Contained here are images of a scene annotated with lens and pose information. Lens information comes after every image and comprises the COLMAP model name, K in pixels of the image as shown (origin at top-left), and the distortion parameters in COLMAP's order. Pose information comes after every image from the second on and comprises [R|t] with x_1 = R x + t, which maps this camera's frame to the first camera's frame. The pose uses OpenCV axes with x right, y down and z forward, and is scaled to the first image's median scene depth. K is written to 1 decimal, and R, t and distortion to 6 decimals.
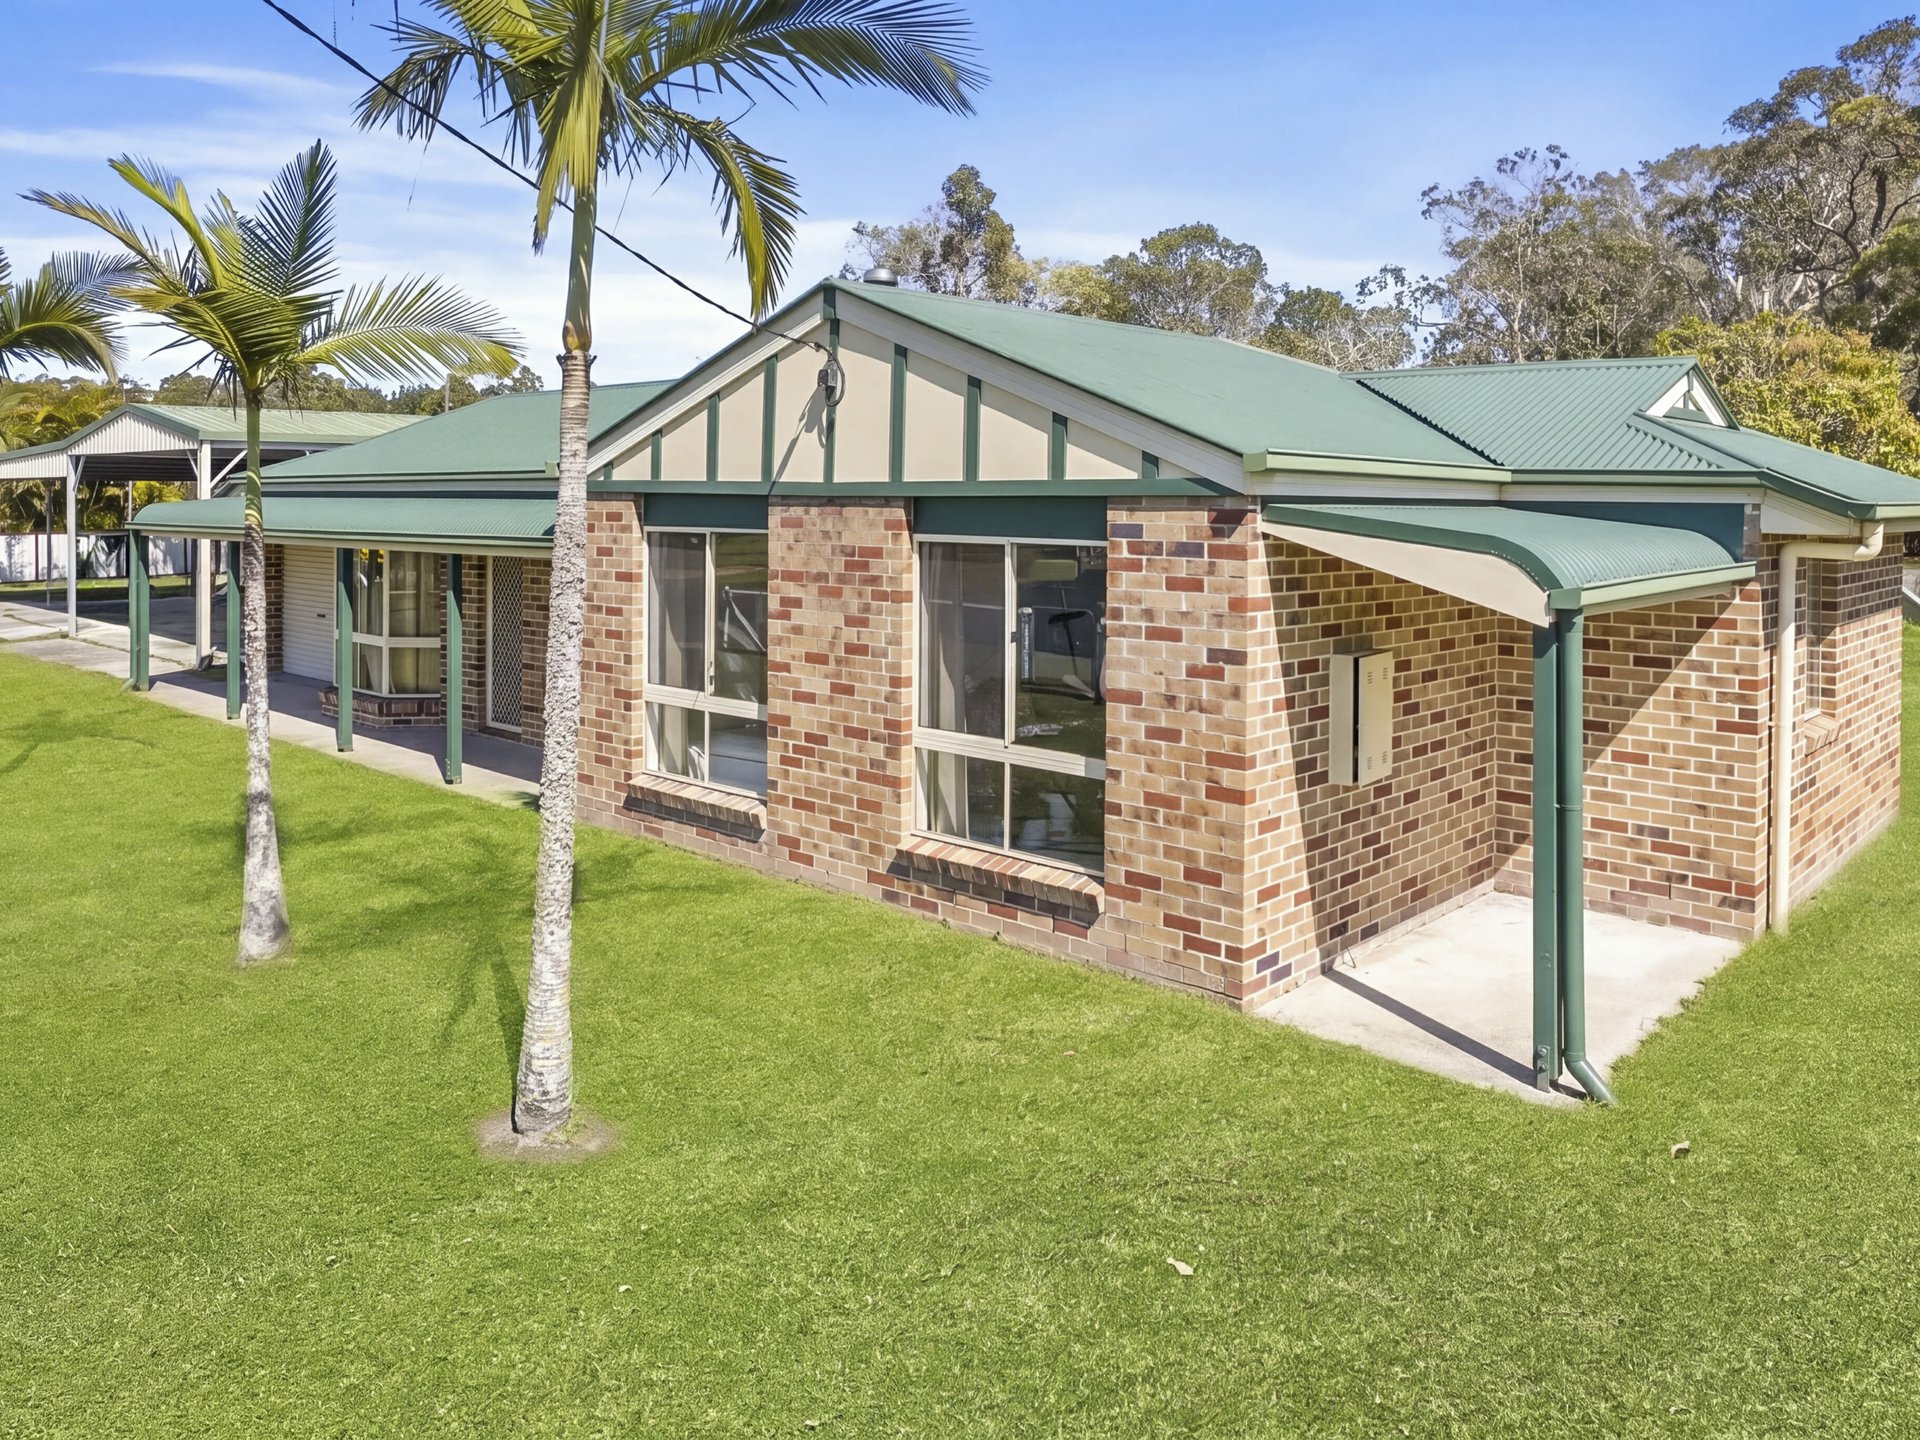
lens RADIAL K [[1502.5, 0, 959.2], [0, 1502.5, 565.0], [0, 0, 1]] dist [-0.046236, 0.000181]
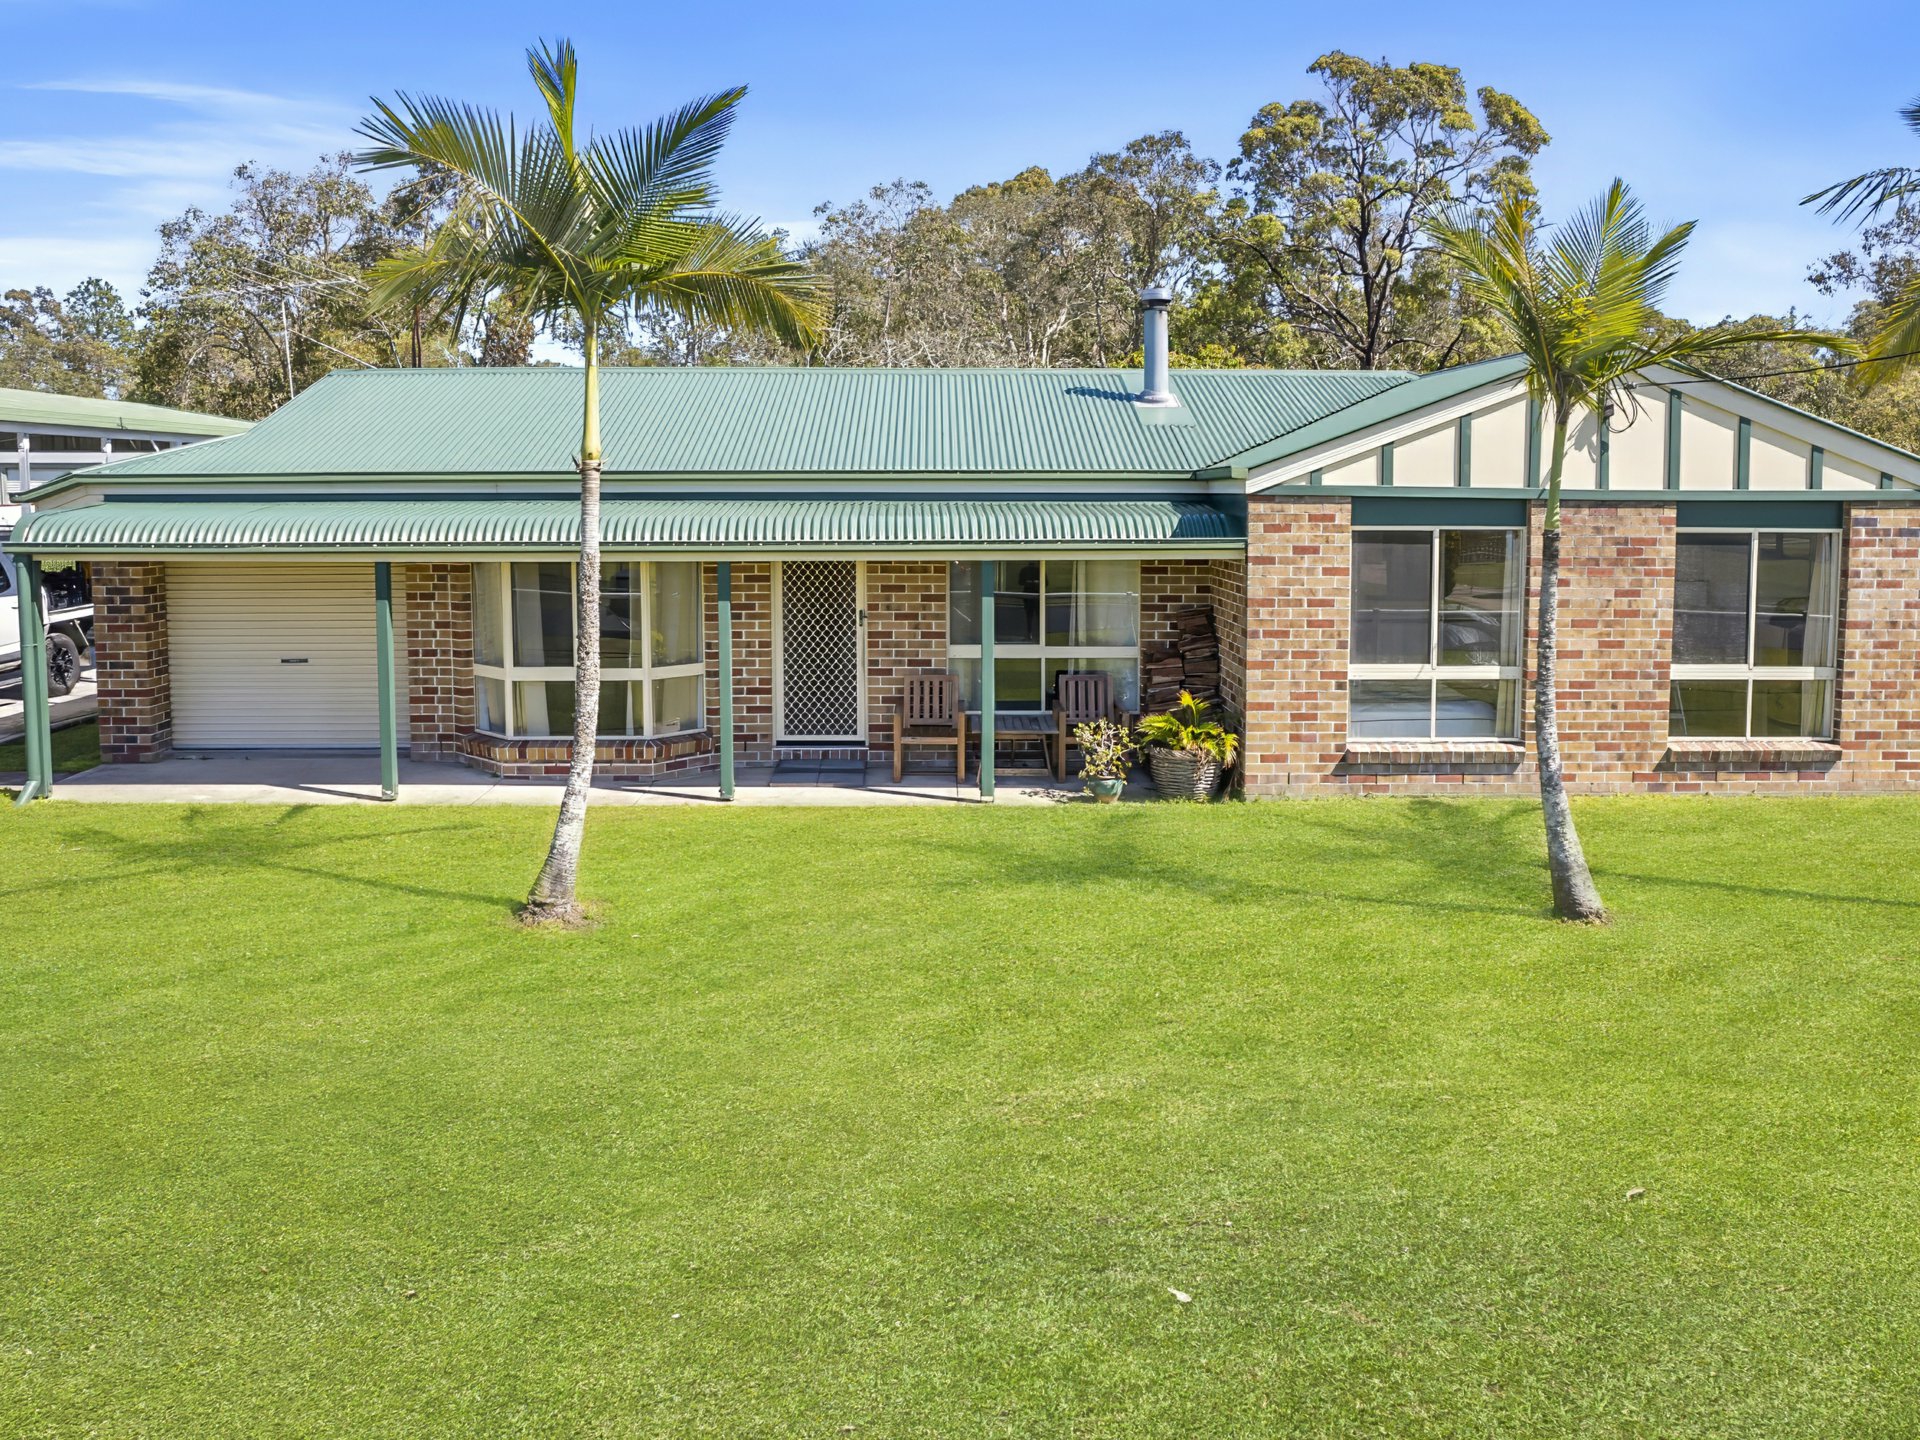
lens RADIAL K [[1413.1, 0, 958.7], [0, 1413.1, 614.2], [0, 0, 1]] dist [-0.047187, -0.001957]
pose [[0.712694, -0.076176, 0.697326, -1.369367], [0.033759, 0.996659, 0.074372, -0.057121], [-0.700662, -0.029464, 0.712885, 0.521201]]
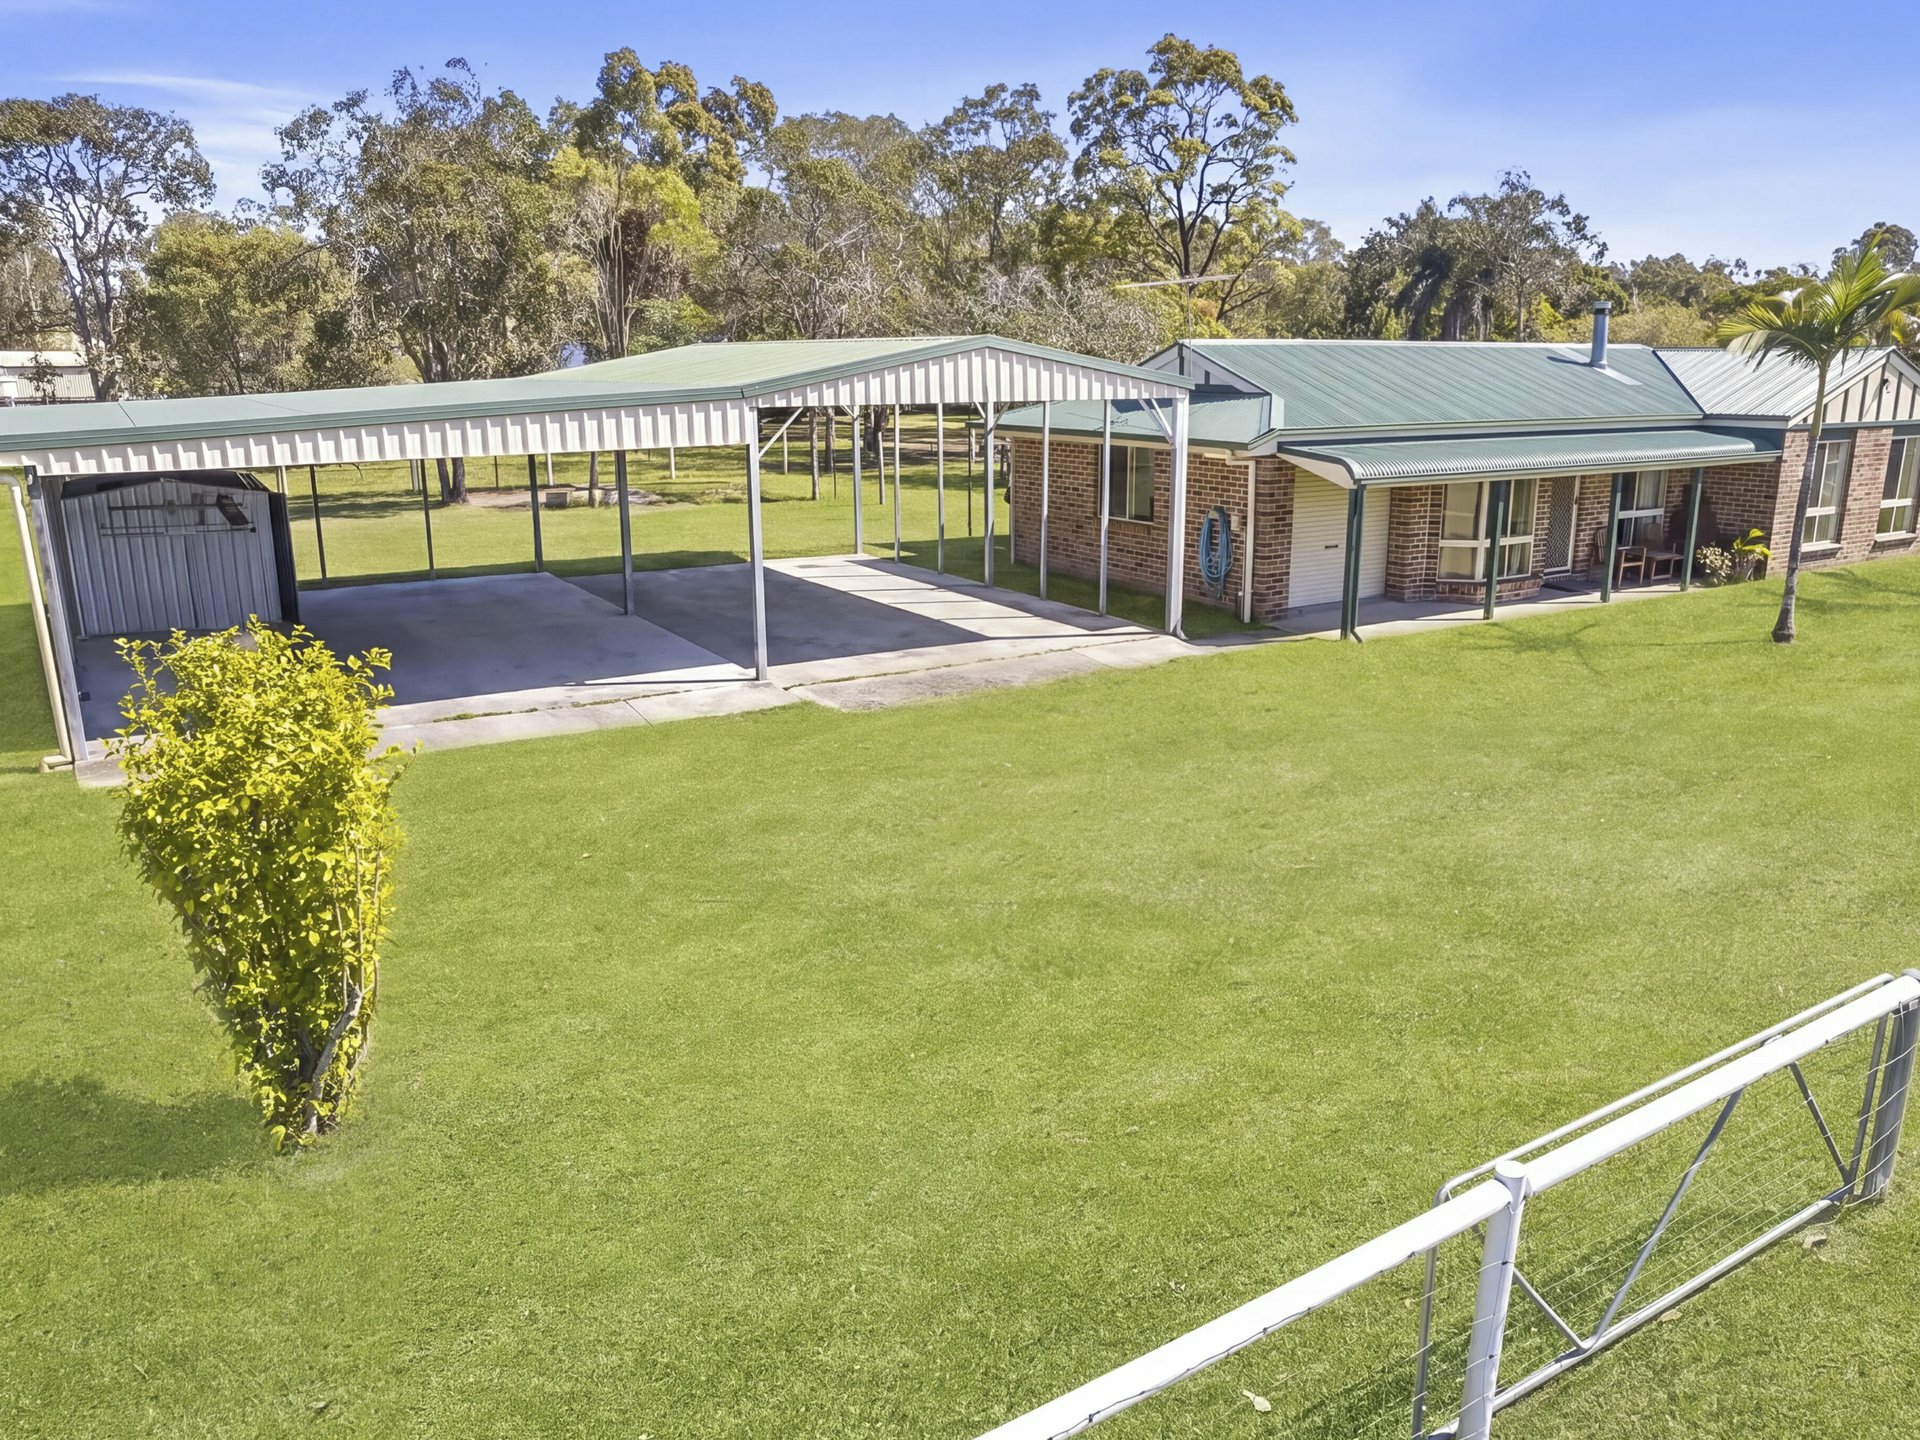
lens RADIAL K [[1389.1, 0, 960.0], [0, 1389.1, 720.0], [0, 0, 1]] dist [-0.045154, 0.050067]
pose [[0.255992, -0.261592, 0.930611, -3.135781], [0.038798, 0.964694, 0.260500, -0.257529], [-0.965900, -0.030580, 0.257103, 2.010385]]
